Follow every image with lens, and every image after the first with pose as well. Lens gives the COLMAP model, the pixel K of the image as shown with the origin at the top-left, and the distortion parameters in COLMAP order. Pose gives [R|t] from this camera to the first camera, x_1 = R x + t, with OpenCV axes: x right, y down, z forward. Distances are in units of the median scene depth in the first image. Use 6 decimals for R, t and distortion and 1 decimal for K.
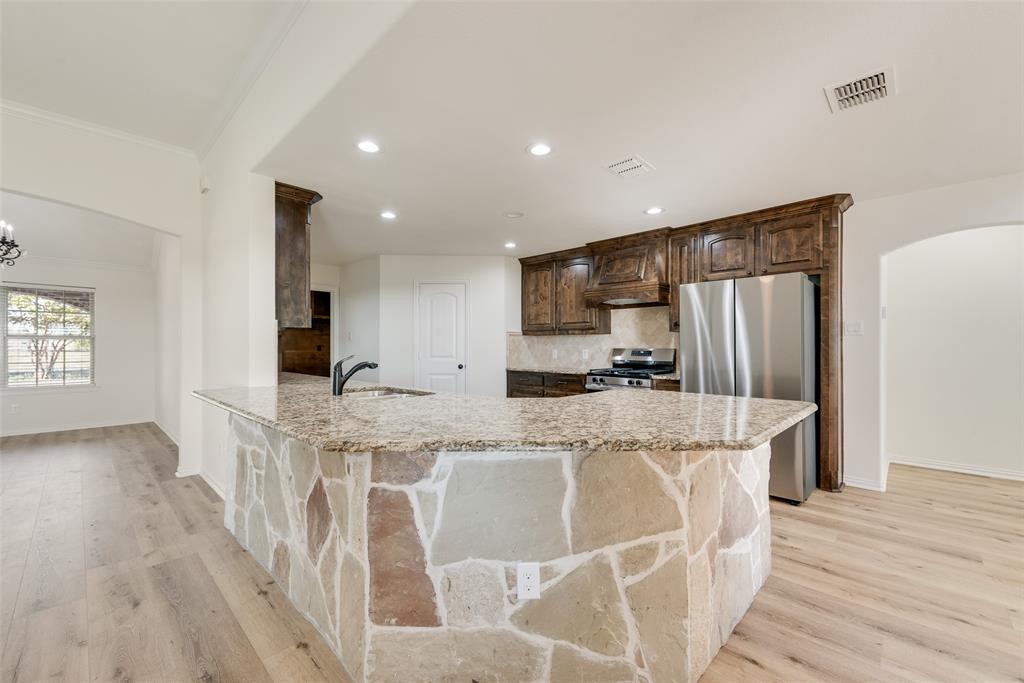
lens RADIAL K [[415.0, 0, 508.9], [0, 415.0, 346.5], [0, 0, 1]] dist [0.019061, -0.005594]
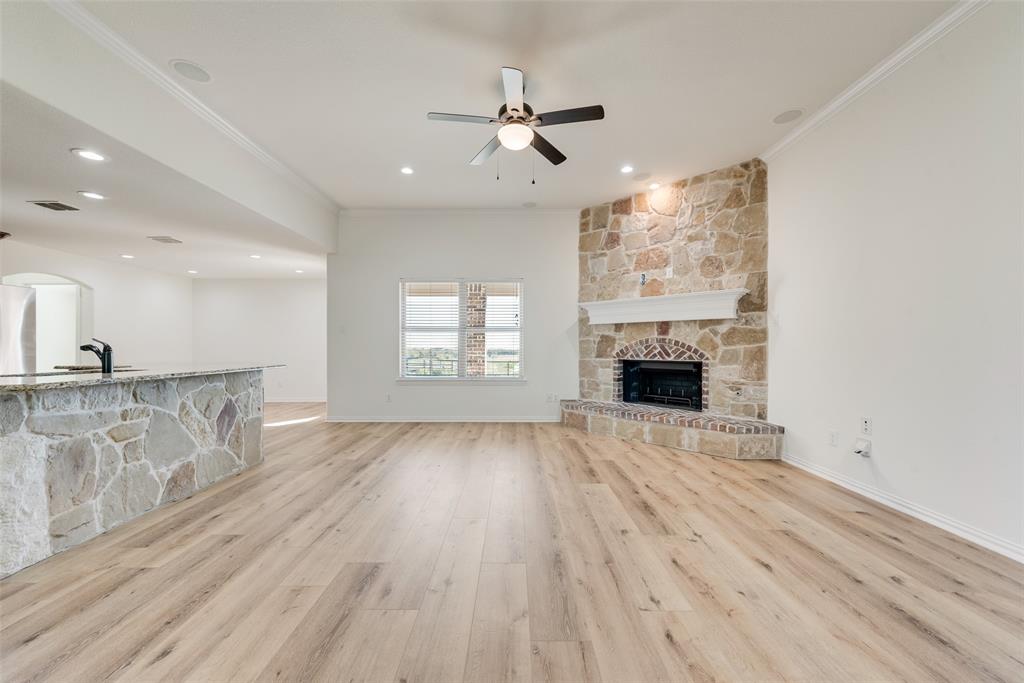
lens RADIAL K [[400.6, 0, 510.8], [0, 400.6, 345.3], [0, 0, 1]] dist [0.017471, -0.005183]
pose [[-0.689853, 0.004077, 0.723938, -1.361066], [0.000609, 0.999987, -0.005052, 0.032243], [-0.723950, -0.003044, -0.689846, 0.659162]]
